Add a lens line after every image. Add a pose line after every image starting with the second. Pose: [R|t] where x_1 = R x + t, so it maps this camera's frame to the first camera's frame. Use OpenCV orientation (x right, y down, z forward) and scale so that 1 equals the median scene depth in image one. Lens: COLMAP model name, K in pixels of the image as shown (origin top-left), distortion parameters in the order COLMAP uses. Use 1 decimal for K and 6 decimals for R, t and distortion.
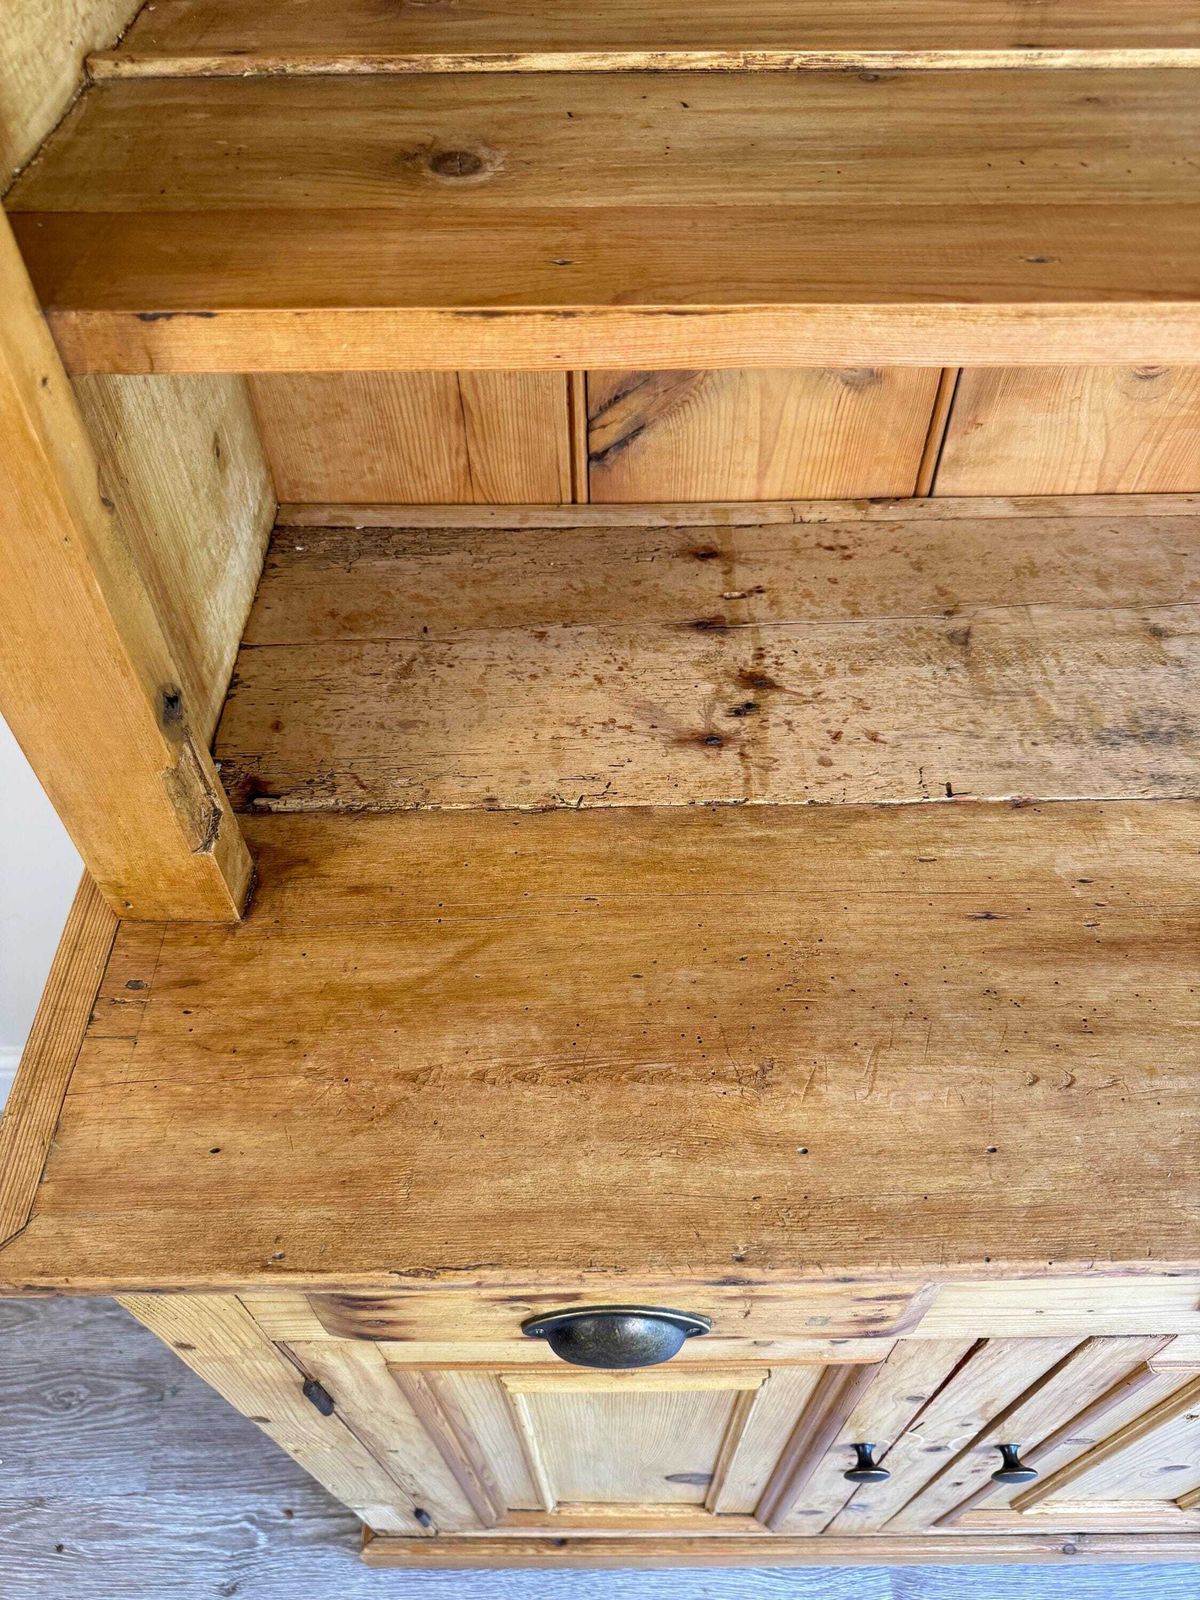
lens RADIAL K [[1148.4, 0, 600.1], [0, 1148.4, 796.4], [0, 0, 1]] dist [0.040321, -0.061411]
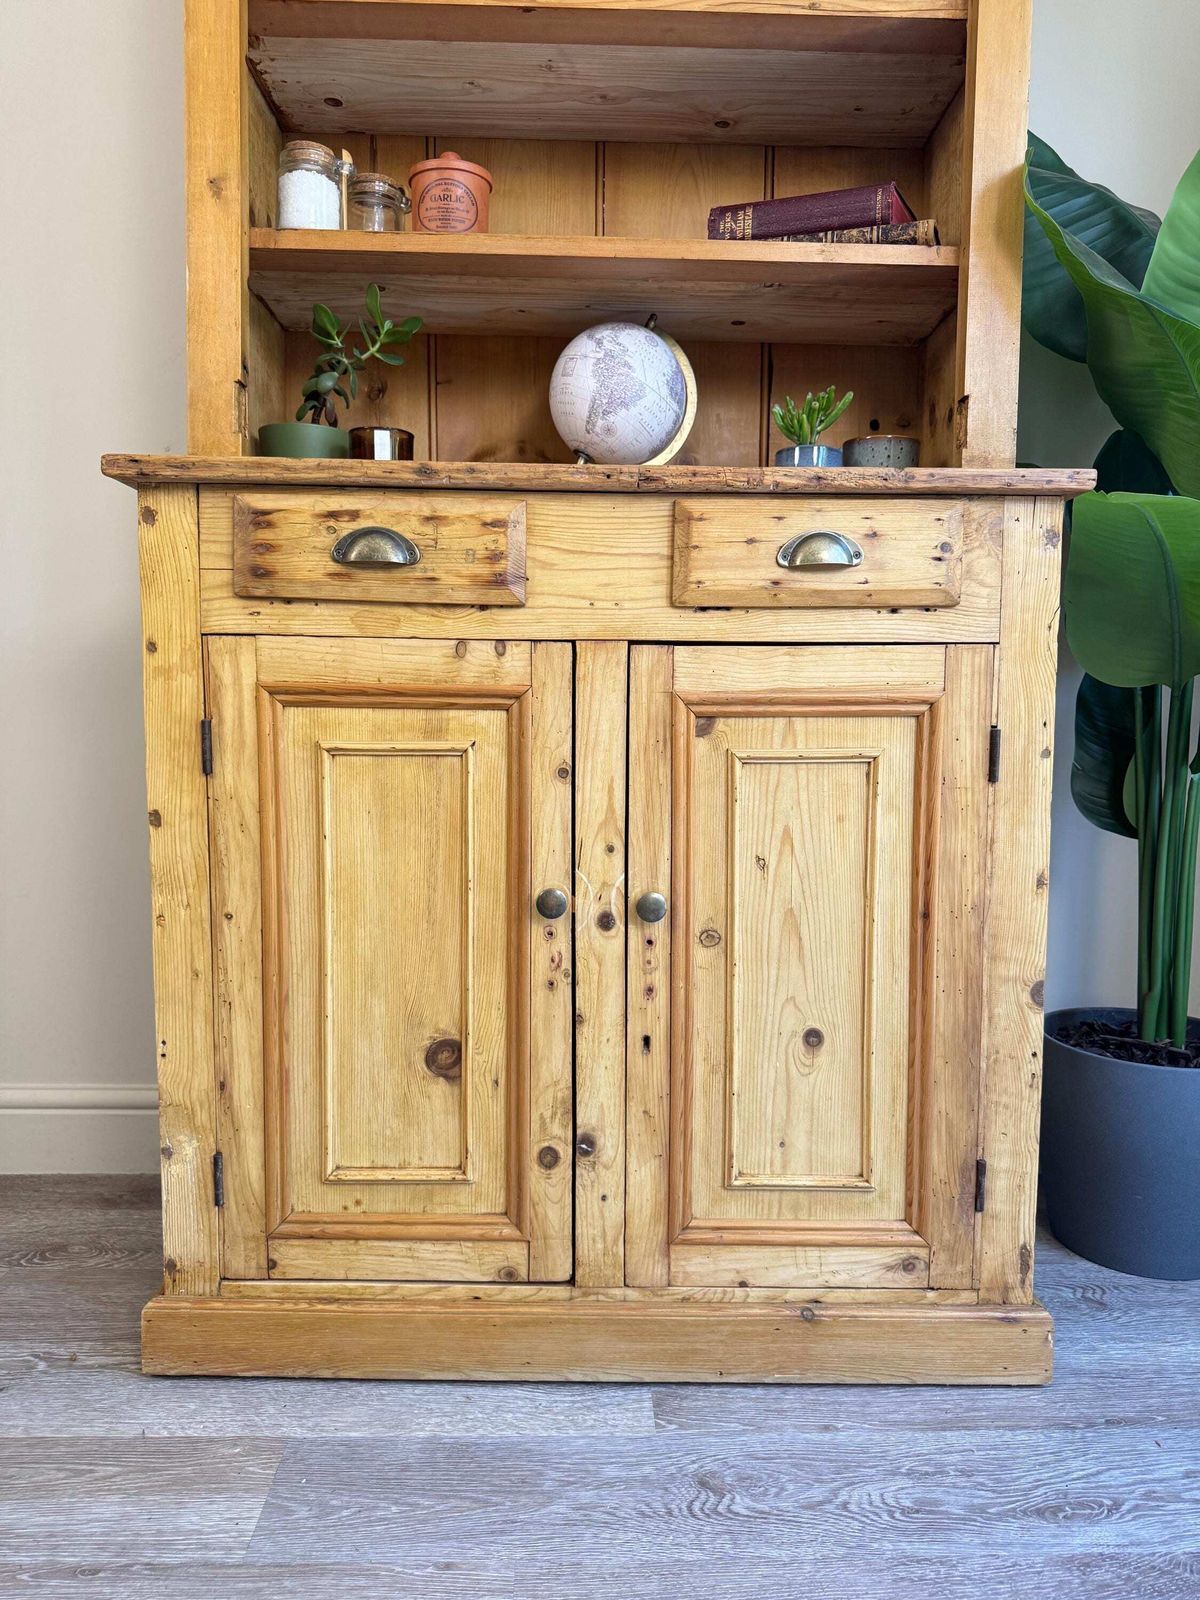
lens RADIAL K [[1148.4, 0, 609.7], [0, 1148.4, 803.7], [0, 0, 1]] dist [0.040321, -0.061411]
pose [[0.999785, 0.020387, 0.003669, 0.392644], [-0.011835, 0.707548, -0.706566, 2.016445], [-0.017001, 0.706371, 0.707637, -0.169911]]
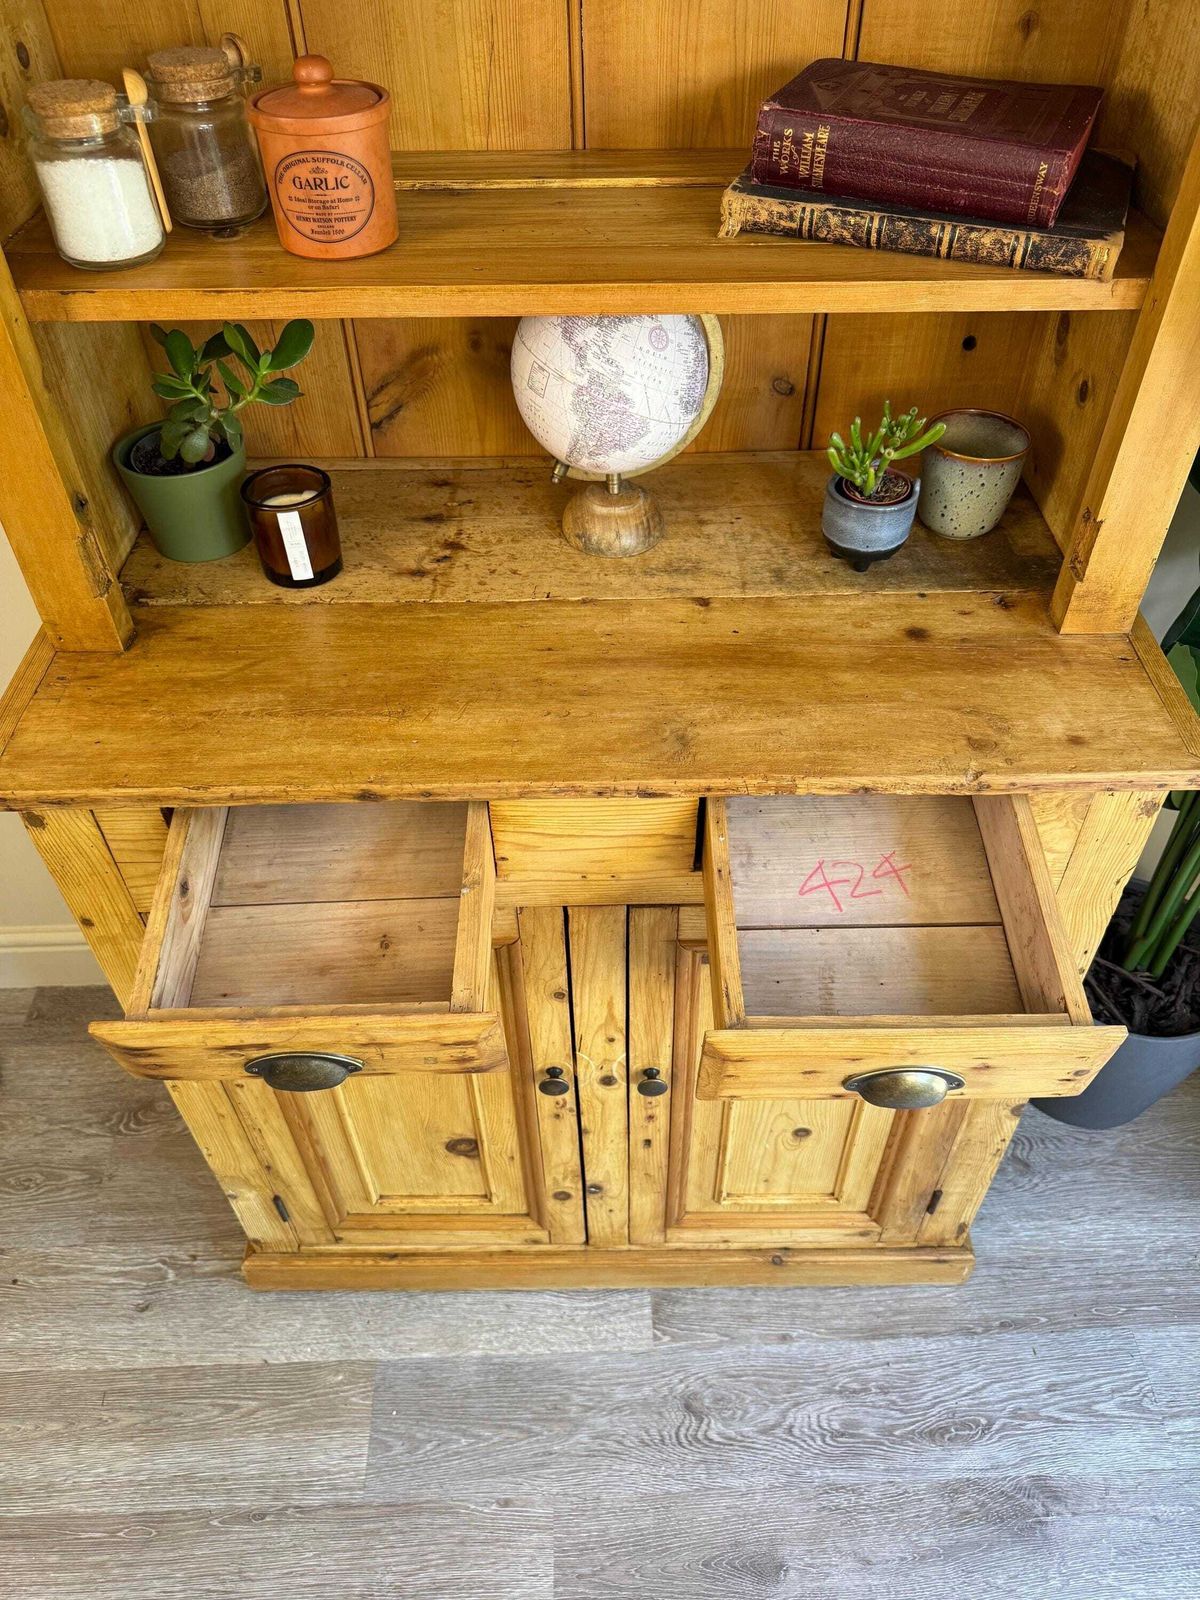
lens RADIAL K [[1148.4, 0, 605.9], [0, 1148.4, 808.4], [0, 0, 1]] dist [0.040321, -0.061411]
pose [[0.999997, -0.001769, 0.001566, 0.391782], [0.001897, 0.996335, -0.085513, 0.465012], [-0.001408, 0.085516, 0.996336, -0.686523]]
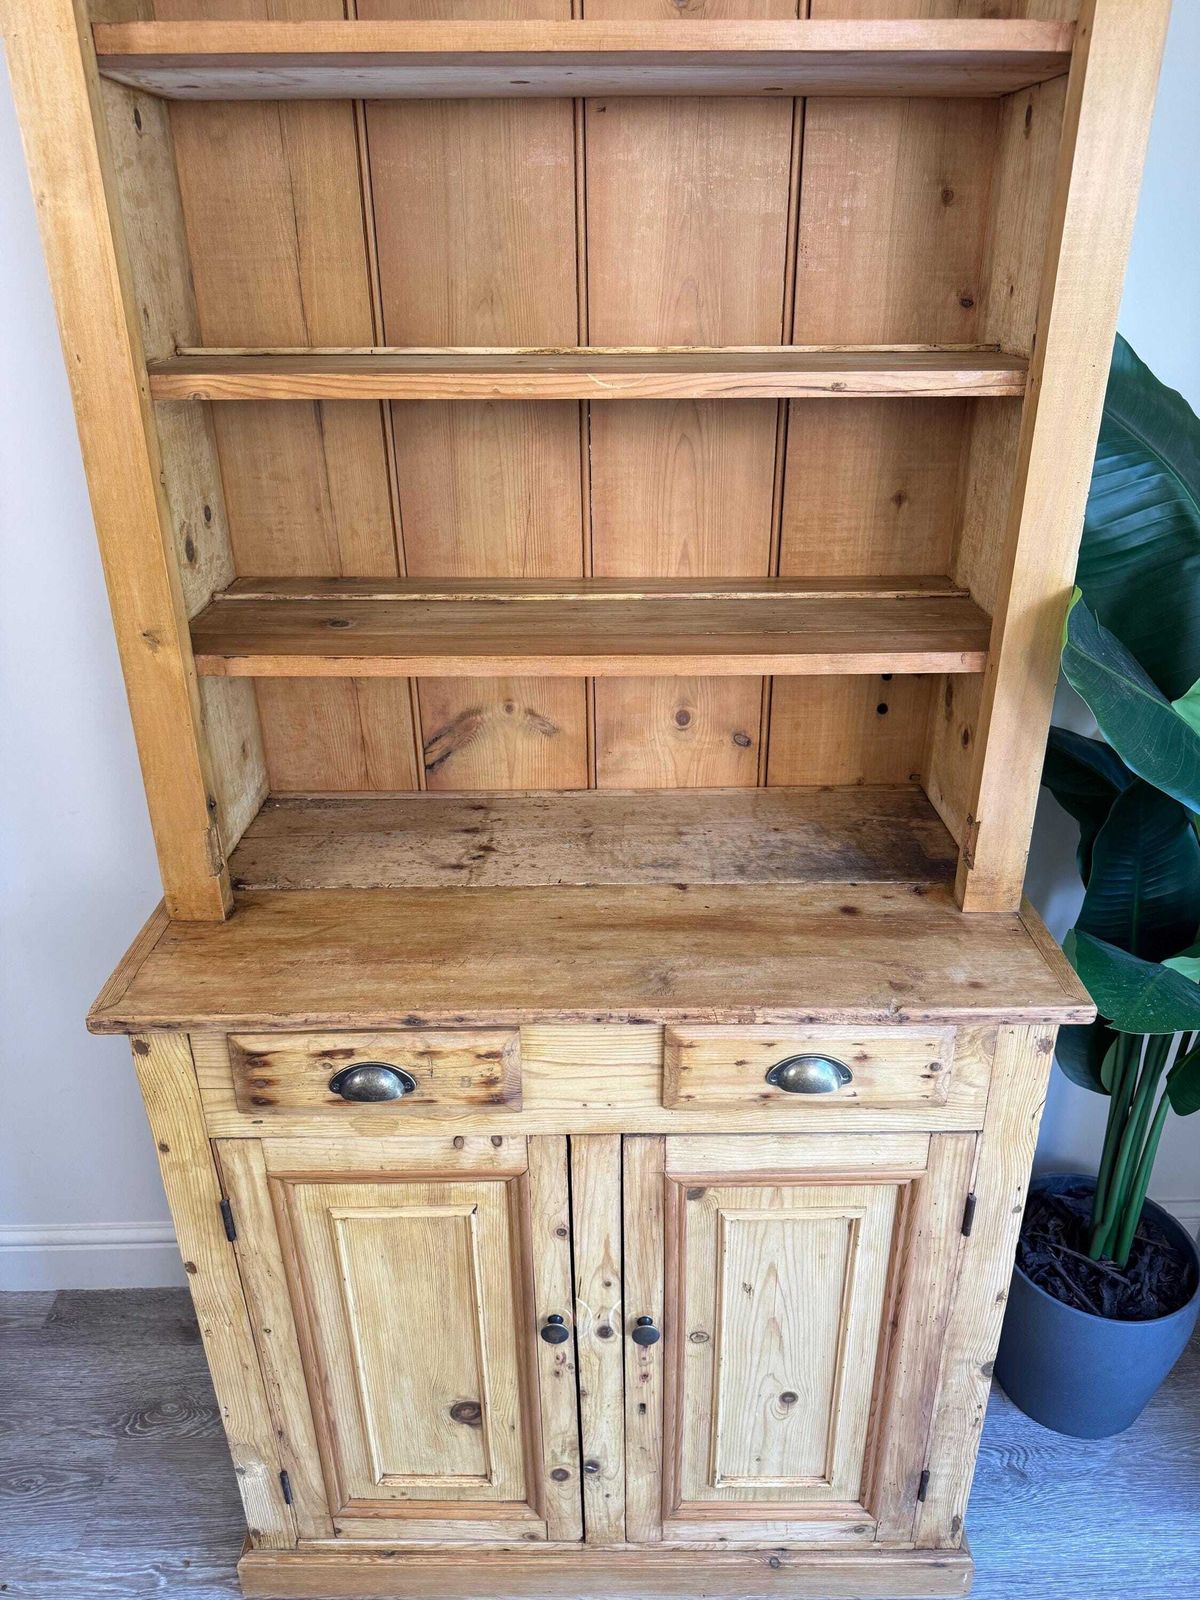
lens RADIAL K [[1135.6, 0, 604.6], [0, 1135.6, 808.9], [0, 0, 1]] dist [0.050721, -0.059872]
pose [[0.999975, 0.004075, -0.005787, 0.405913], [-0.006089, 0.912175, -0.409755, 0.757479], [0.003609, 0.409780, 0.912177, -1.028767]]
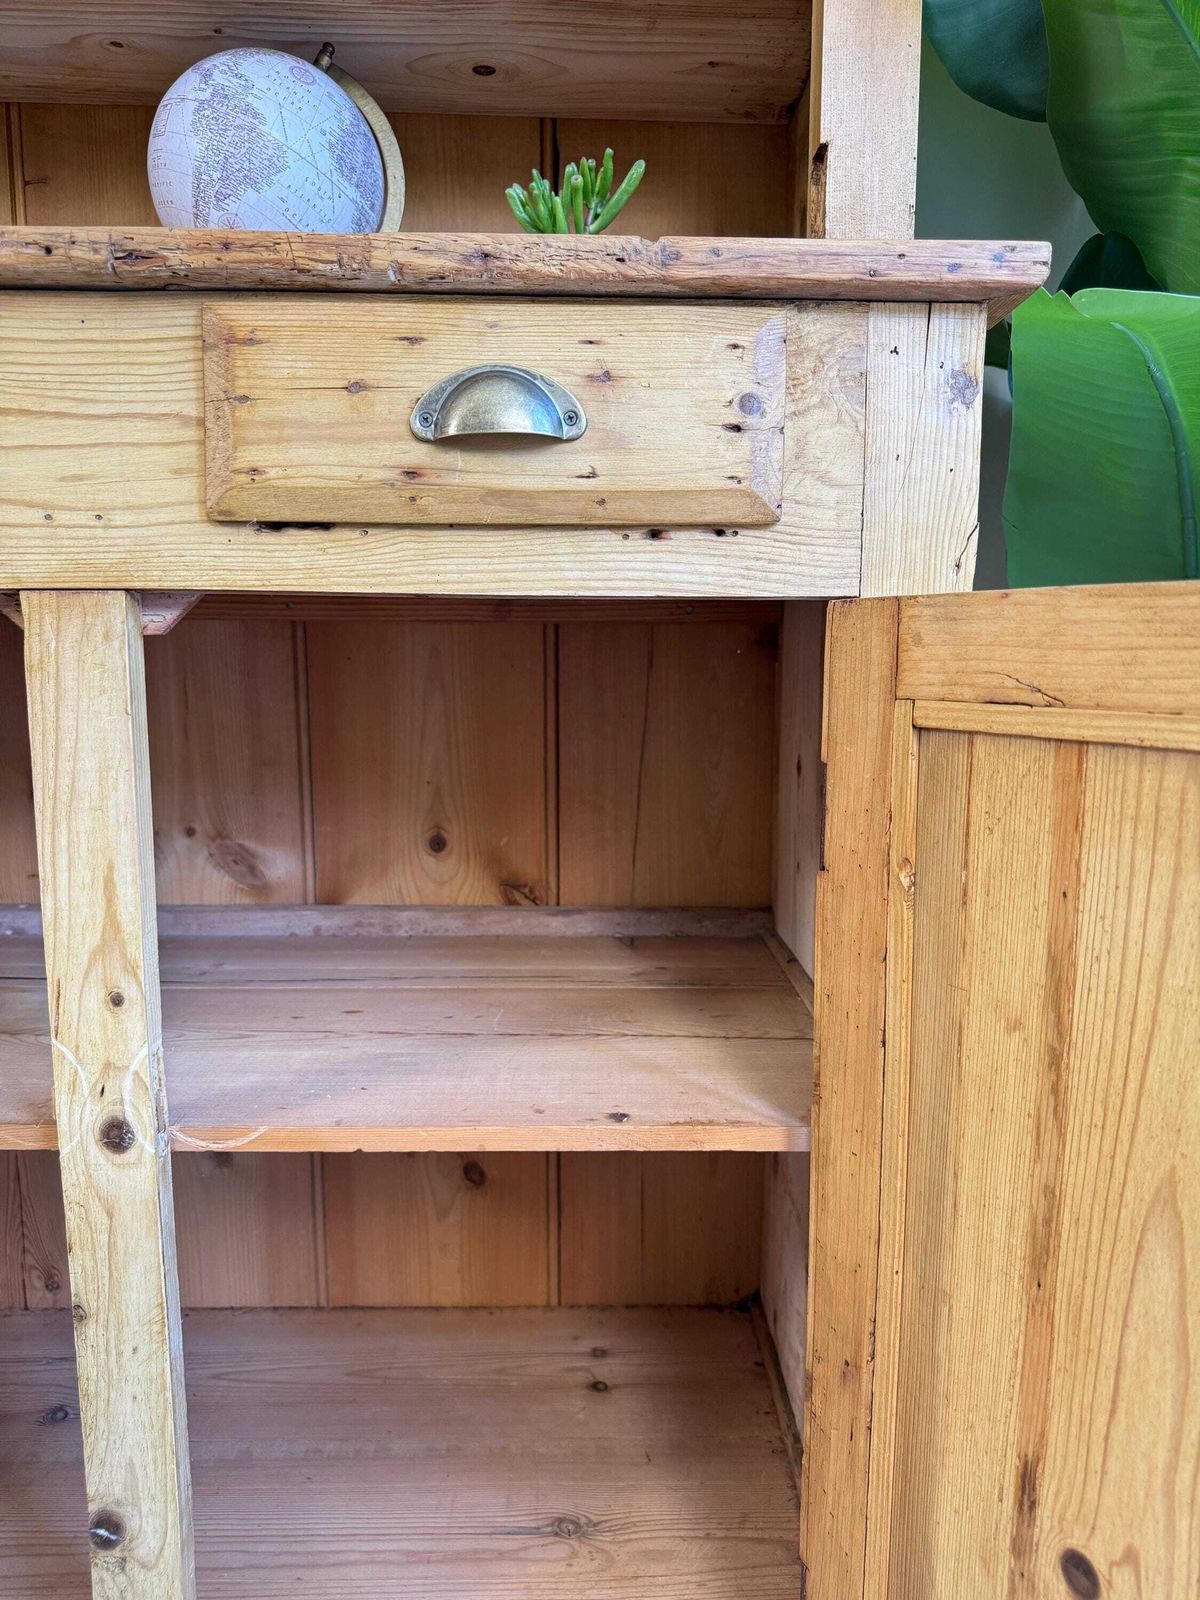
lens RADIAL K [[1148.4, 0, 615.8], [0, 1148.4, 811.2], [0, 0, 1]] dist [0.040321, -0.061411]
pose [[0.999647, 0.013327, 0.022972, 0.816555], [0.005621, 0.739222, -0.673438, 1.254980], [-0.025956, 0.673329, 0.738887, 0.393840]]
